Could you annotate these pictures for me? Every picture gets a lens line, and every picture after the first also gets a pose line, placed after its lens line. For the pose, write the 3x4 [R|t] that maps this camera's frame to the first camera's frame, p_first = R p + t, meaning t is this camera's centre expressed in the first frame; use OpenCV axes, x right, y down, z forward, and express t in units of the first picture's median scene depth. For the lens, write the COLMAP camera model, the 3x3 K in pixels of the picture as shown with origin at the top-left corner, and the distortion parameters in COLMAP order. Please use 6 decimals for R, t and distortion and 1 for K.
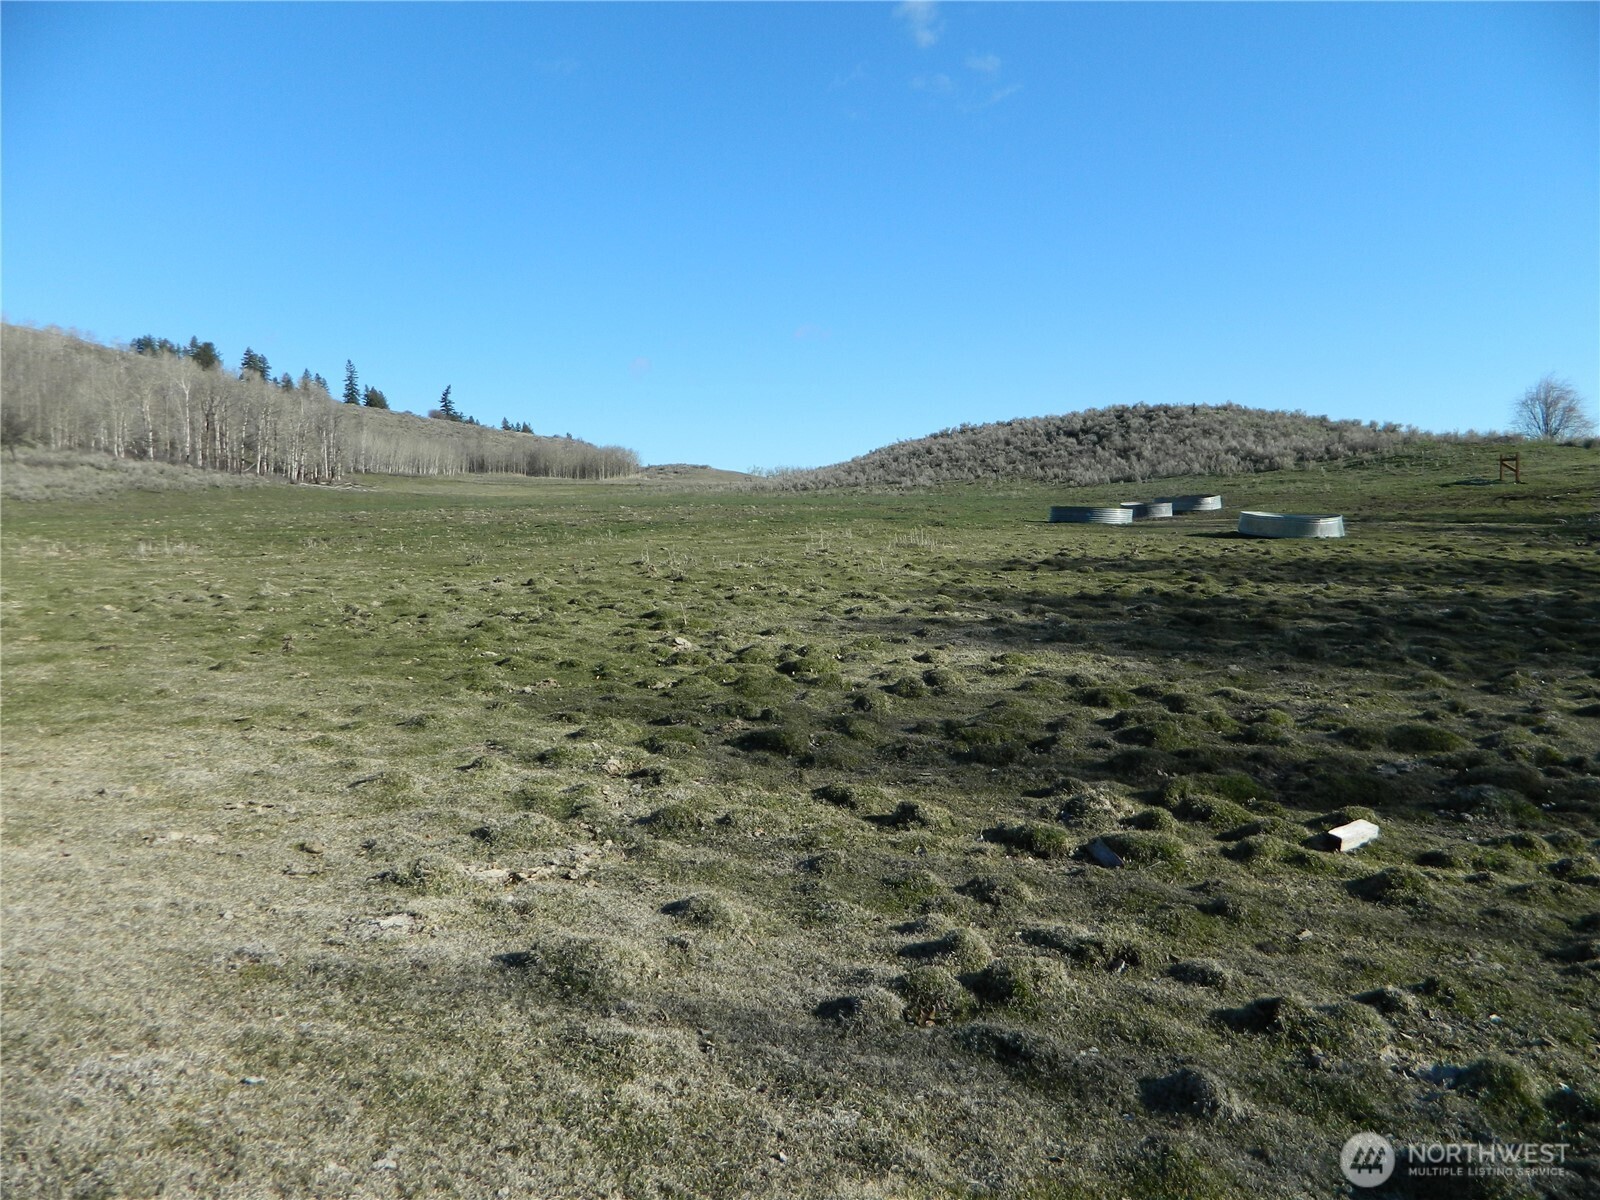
lens RADIAL K [[1166.2, 0, 789.4], [0, 1166.2, 595.0], [0, 0, 1]] dist [-0.004392, 0.004925]
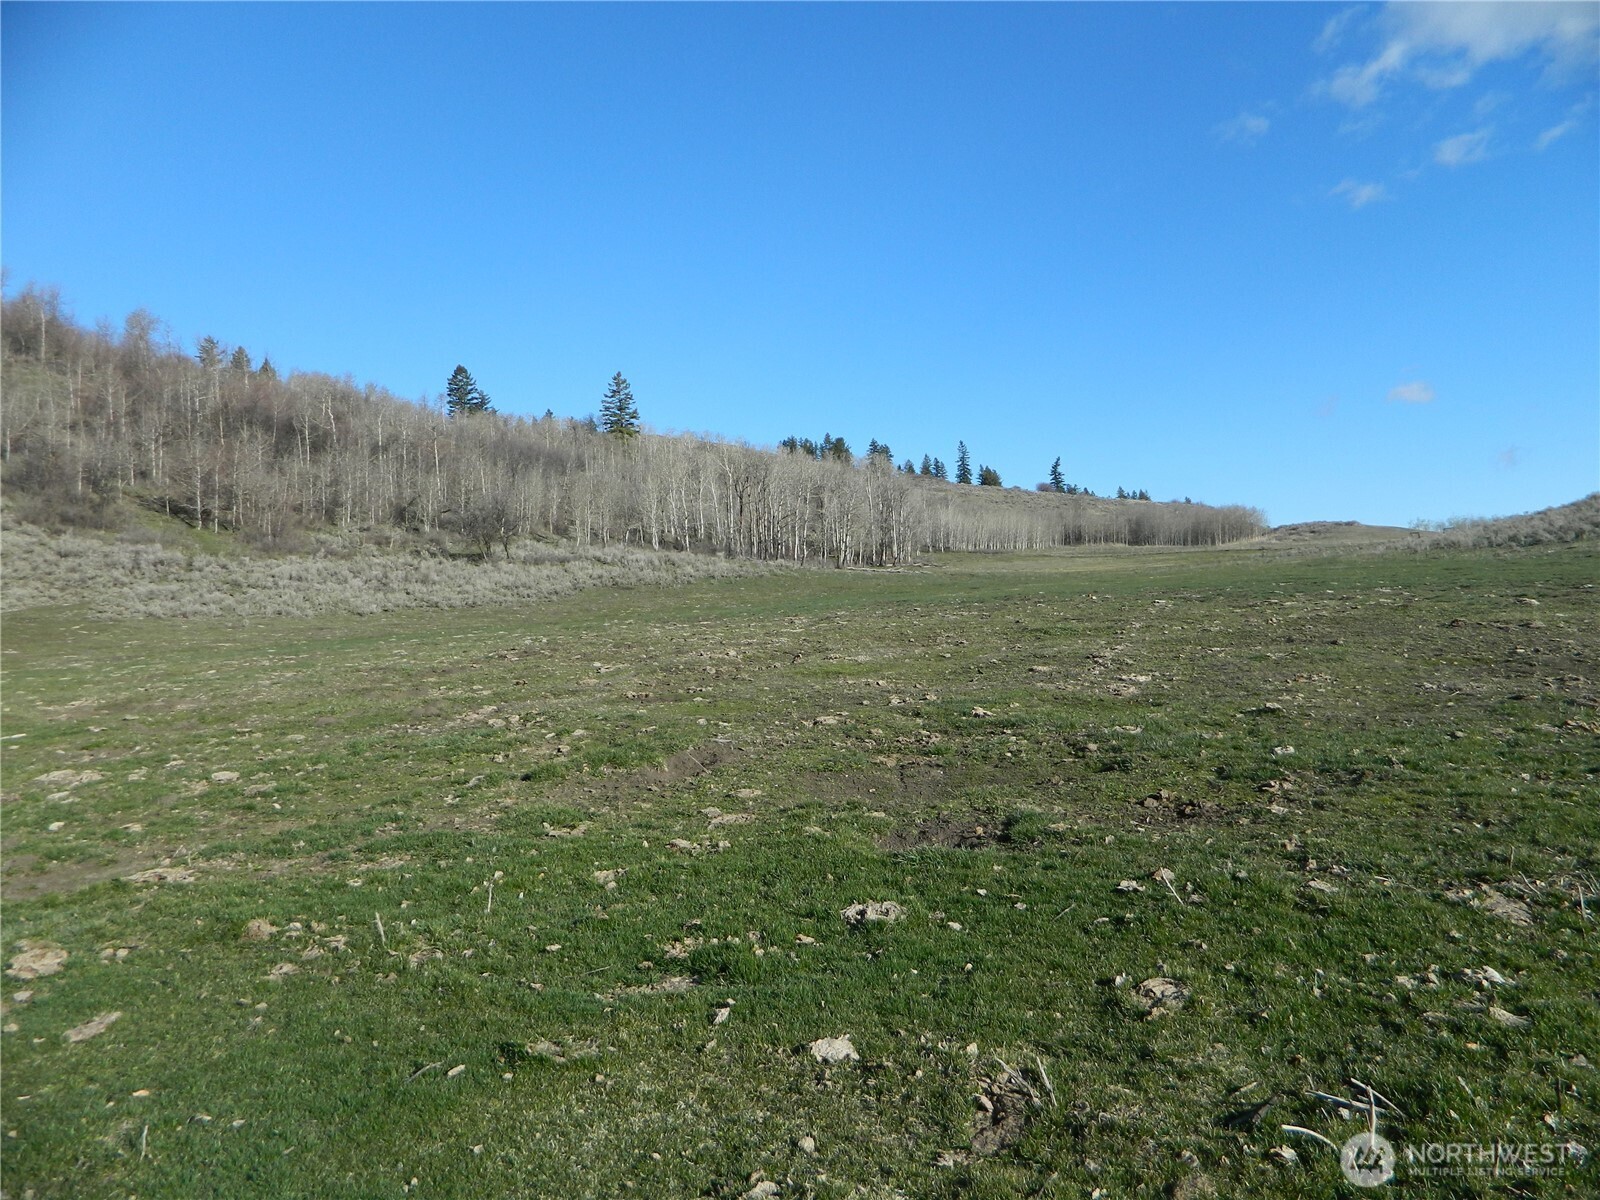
lens RADIAL K [[1166.2, 0, 802.8], [0, 1166.2, 583.3], [0, 0, 1]] dist [-0.004392, 0.004925]
pose [[0.870918, -0.036351, -0.490082, -0.007848], [0.001307, 0.997428, -0.071660, -0.009255], [0.491426, 0.061769, 0.868726, 0.097693]]
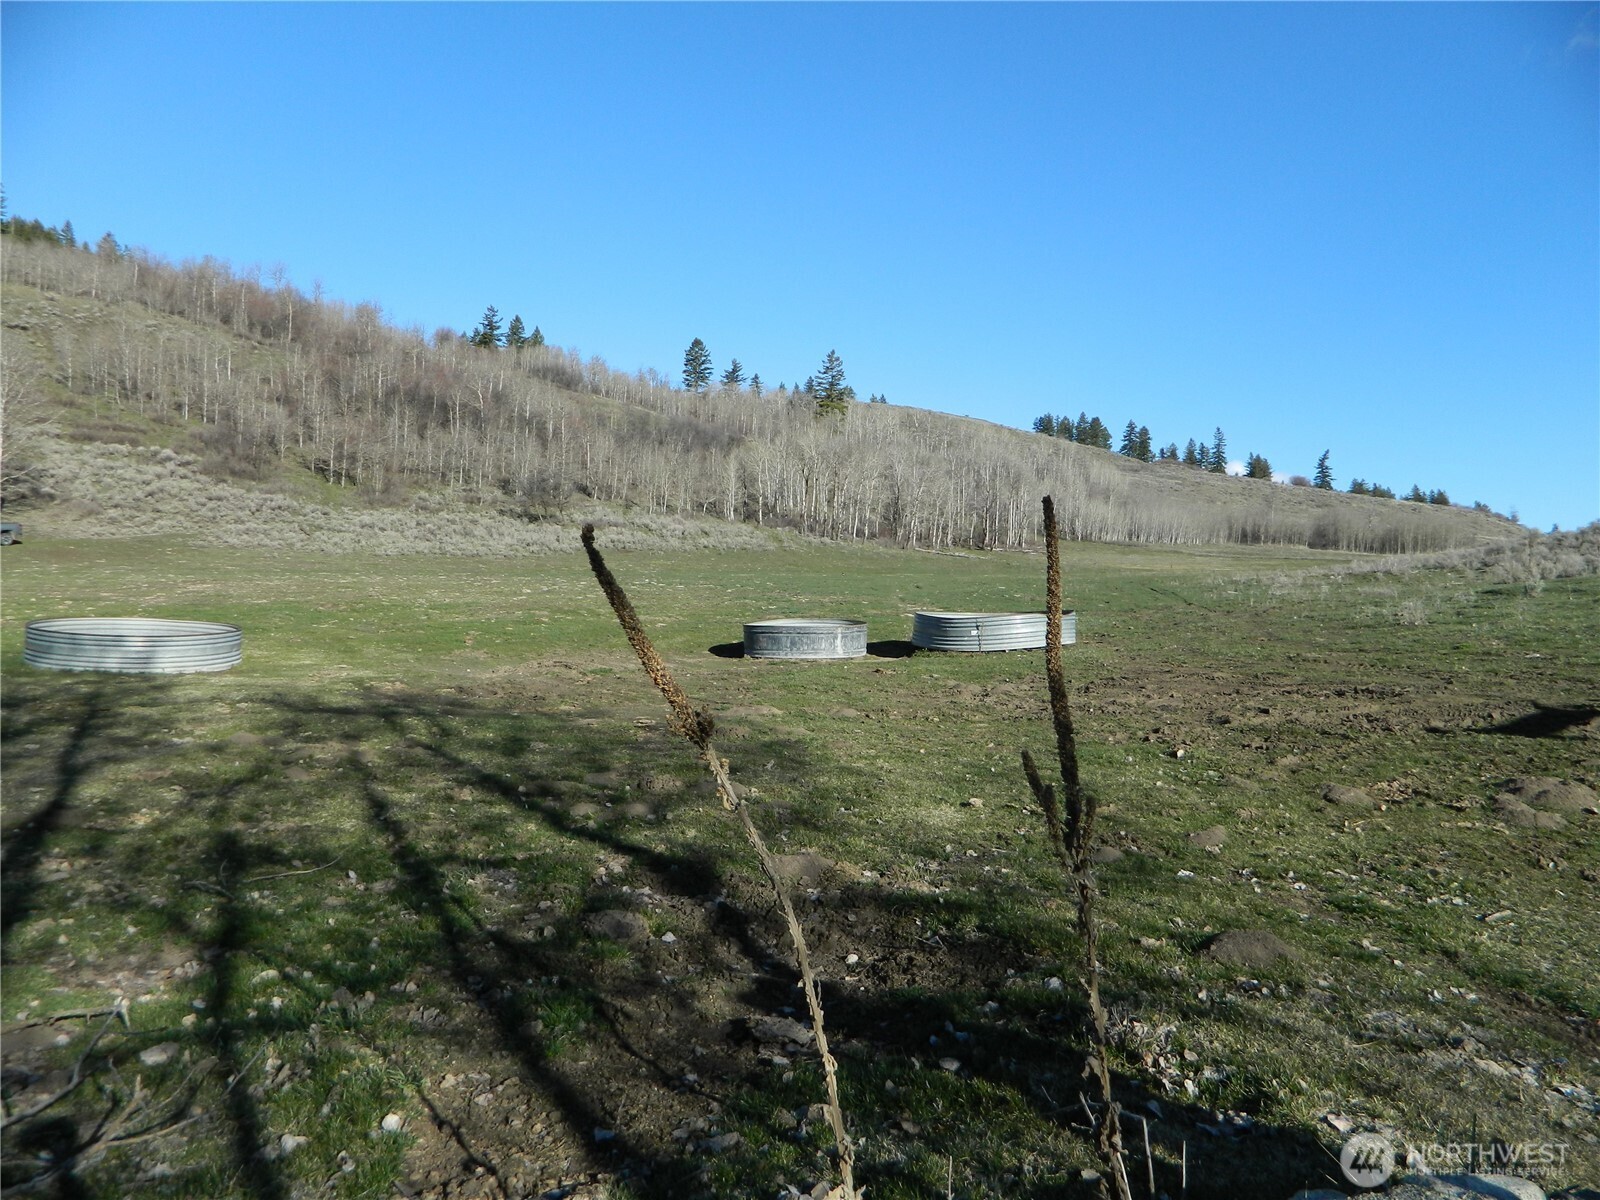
lens RADIAL K [[1166.2, 0, 794.0], [0, 1166.2, 605.8], [0, 0, 1]] dist [-0.004392, 0.004925]
pose [[0.721427, 0.056360, -0.690193, 0.081662], [-0.091263, 0.995727, -0.014083, -0.011035], [0.686451, 0.073149, 0.723488, 0.100212]]
